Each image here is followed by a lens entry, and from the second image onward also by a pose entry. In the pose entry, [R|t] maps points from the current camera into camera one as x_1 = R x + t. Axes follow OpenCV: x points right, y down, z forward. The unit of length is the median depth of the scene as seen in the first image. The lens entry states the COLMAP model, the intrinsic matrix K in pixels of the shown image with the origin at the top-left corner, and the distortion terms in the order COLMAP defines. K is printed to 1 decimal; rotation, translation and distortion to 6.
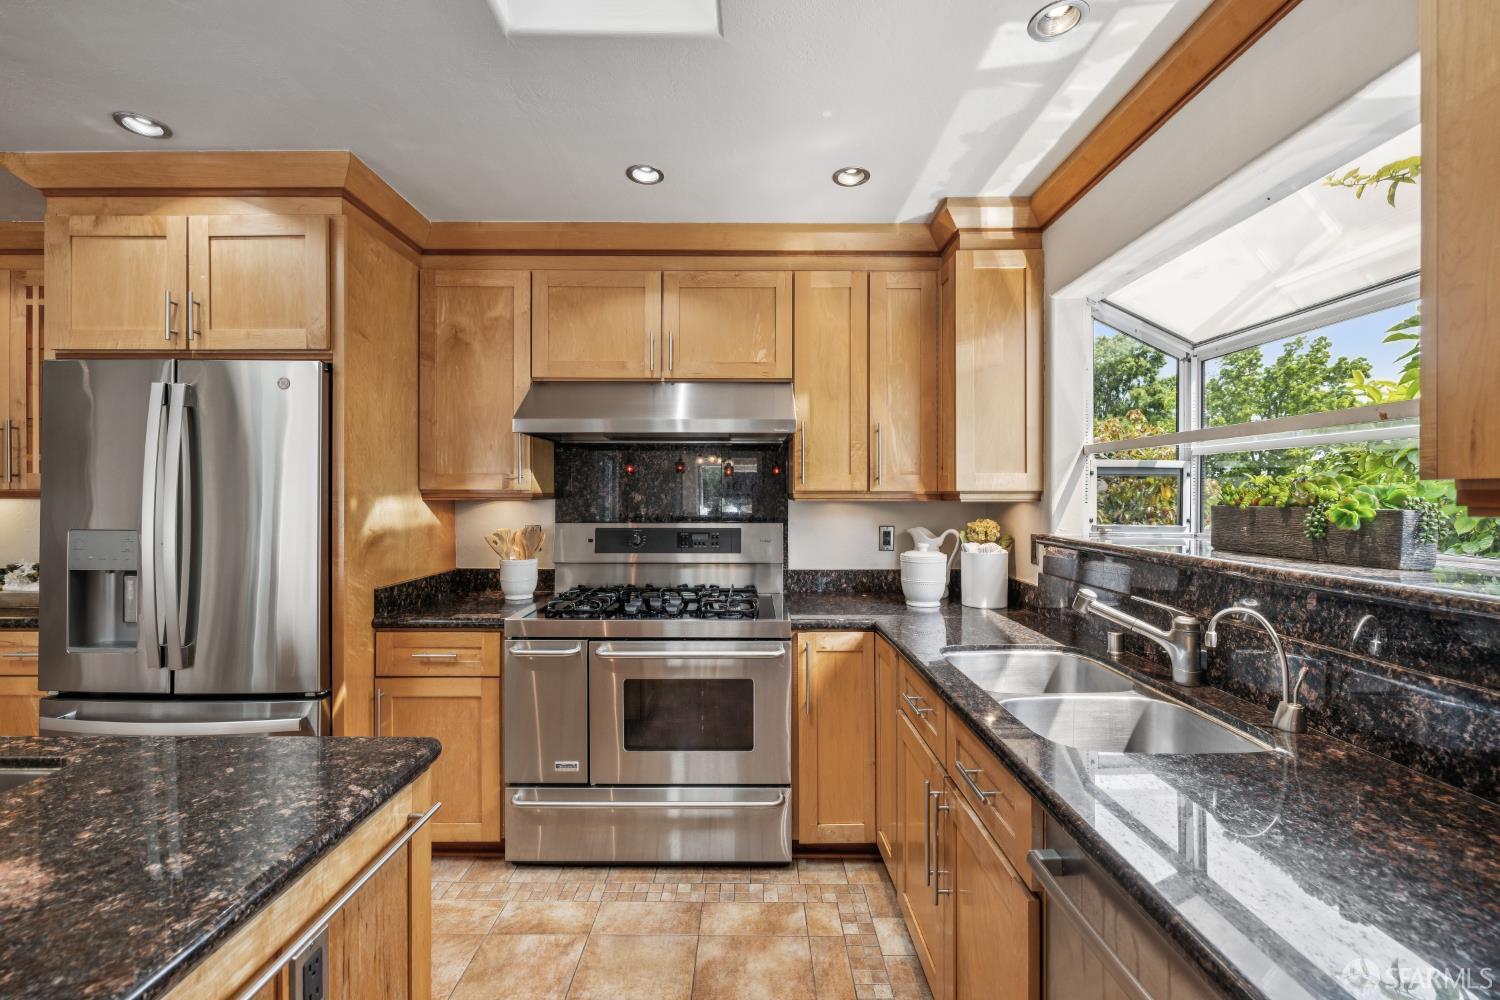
lens RADIAL K [[627.6, 0, 743.9], [0, 627.6, 495.8], [0, 0, 1]] dist [-0.001164, -0.000150]
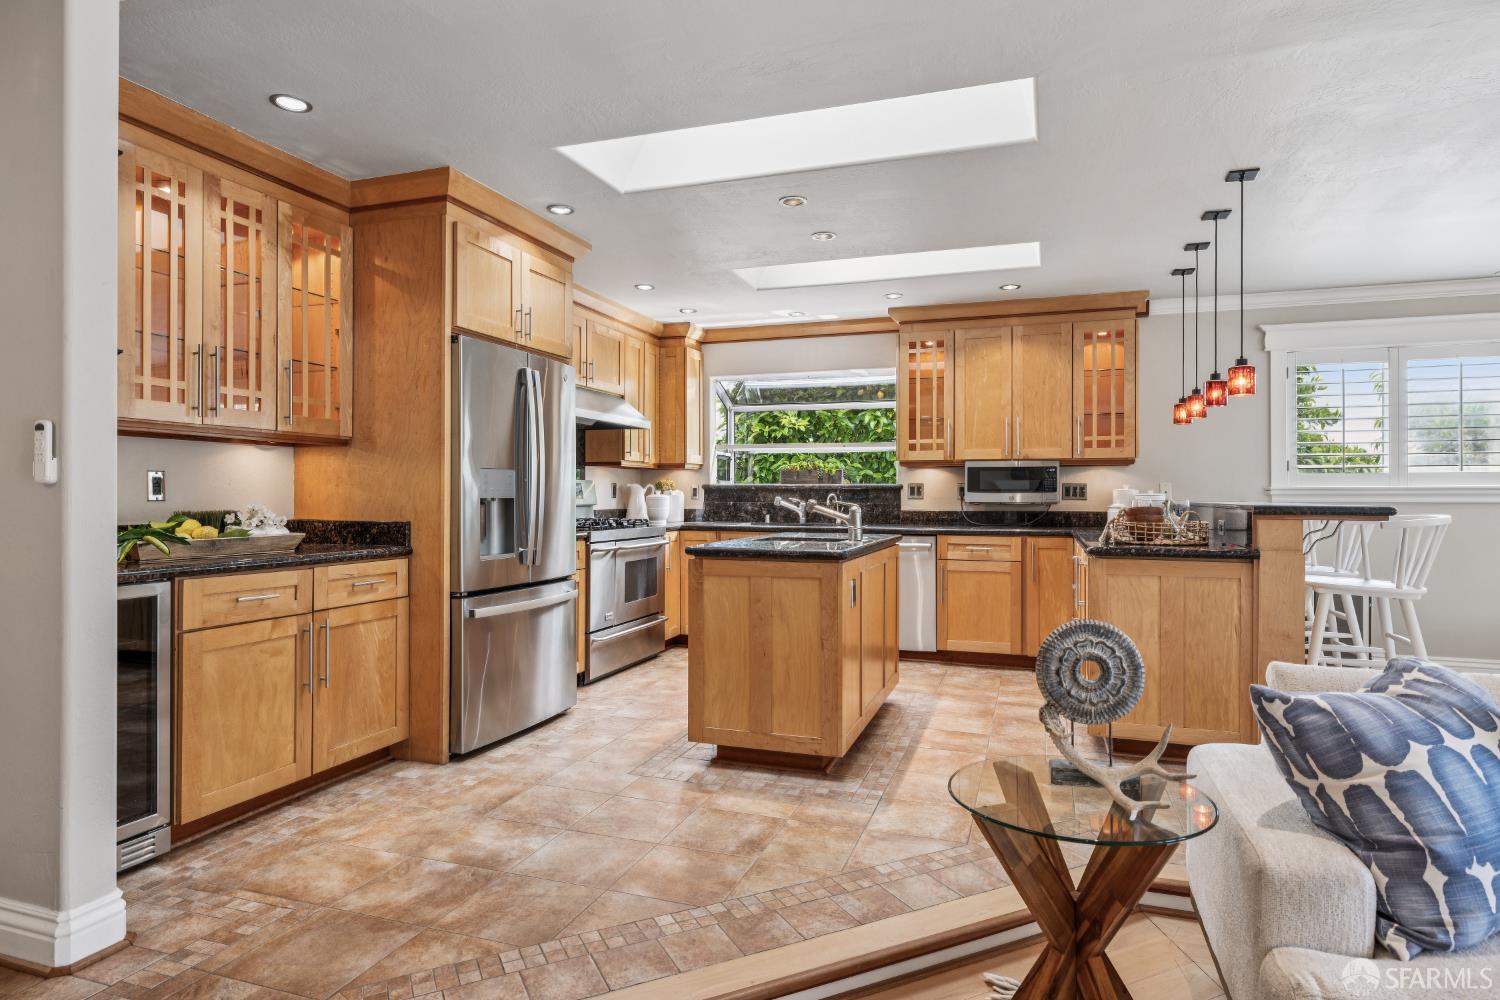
lens RADIAL K [[846.3, 0, 753.7], [0, 846.3, 497.9], [0, 0, 1]] dist [-0.002233, -0.000916]
pose [[0.320423, -0.004684, 0.947263, -2.106933], [-0.001857, 0.999983, 0.005573, 0.086699], [-0.947273, -0.003545, 0.320409, -0.098968]]
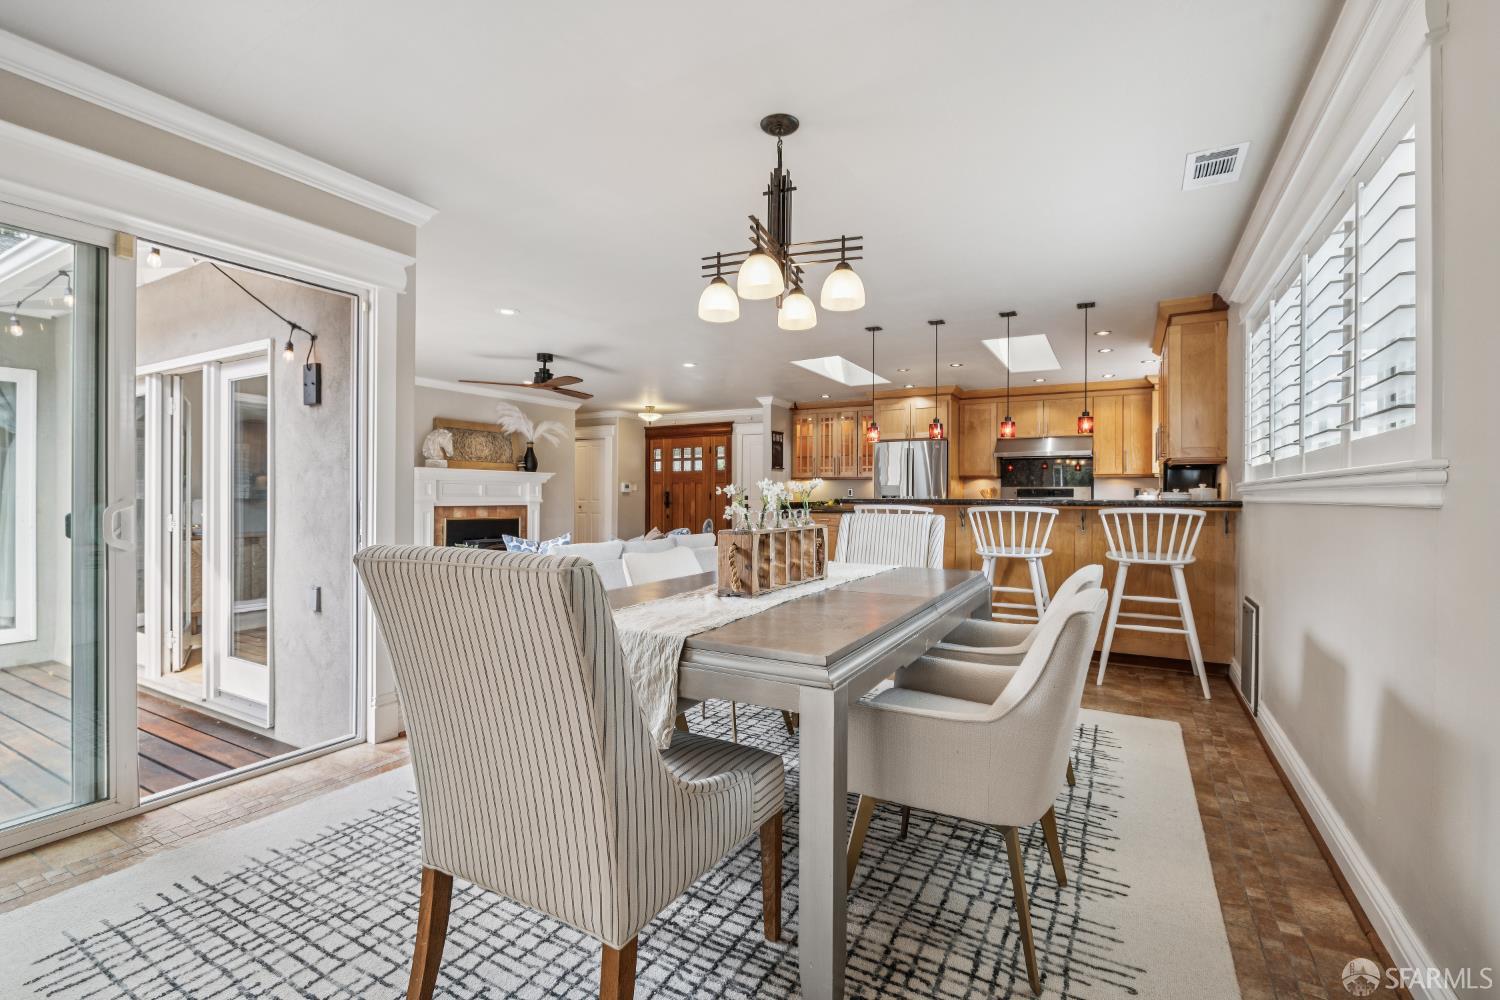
lens RADIAL K [[674.7, 0, 757.5], [0, 674.7, 500.4], [0, 0, 1]] dist [-0.001373, -0.000018]
pose [[0.870786, 0.004208, -0.491645, 0.272278], [0.000918, 0.999948, 0.010186, 0.082454], [0.491662, -0.009321, 0.870736, -2.528937]]
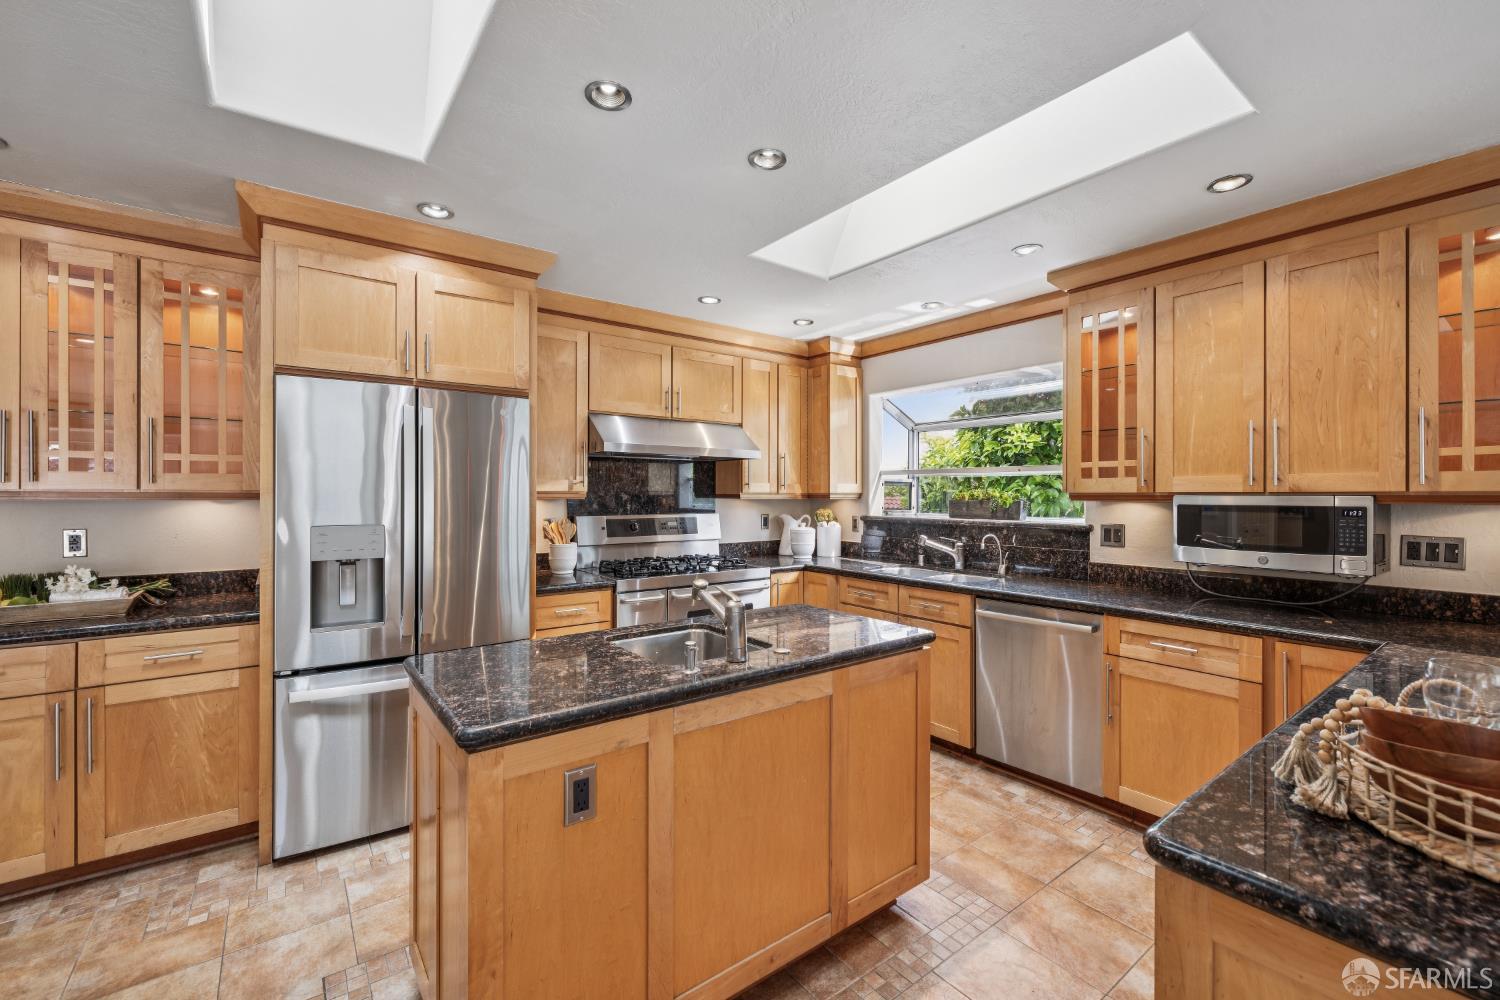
lens RADIAL K [[627.6, 0, 751.7], [0, 627.6, 494.6], [0, 0, 1]] dist [-0.001164, -0.000150]
pose [[0.797228, -0.000017, 0.603679, -0.914713], [-0.000607, 0.999999, 0.000830, -0.004319], [-0.603678, -0.001028, 0.797227, -0.323536]]
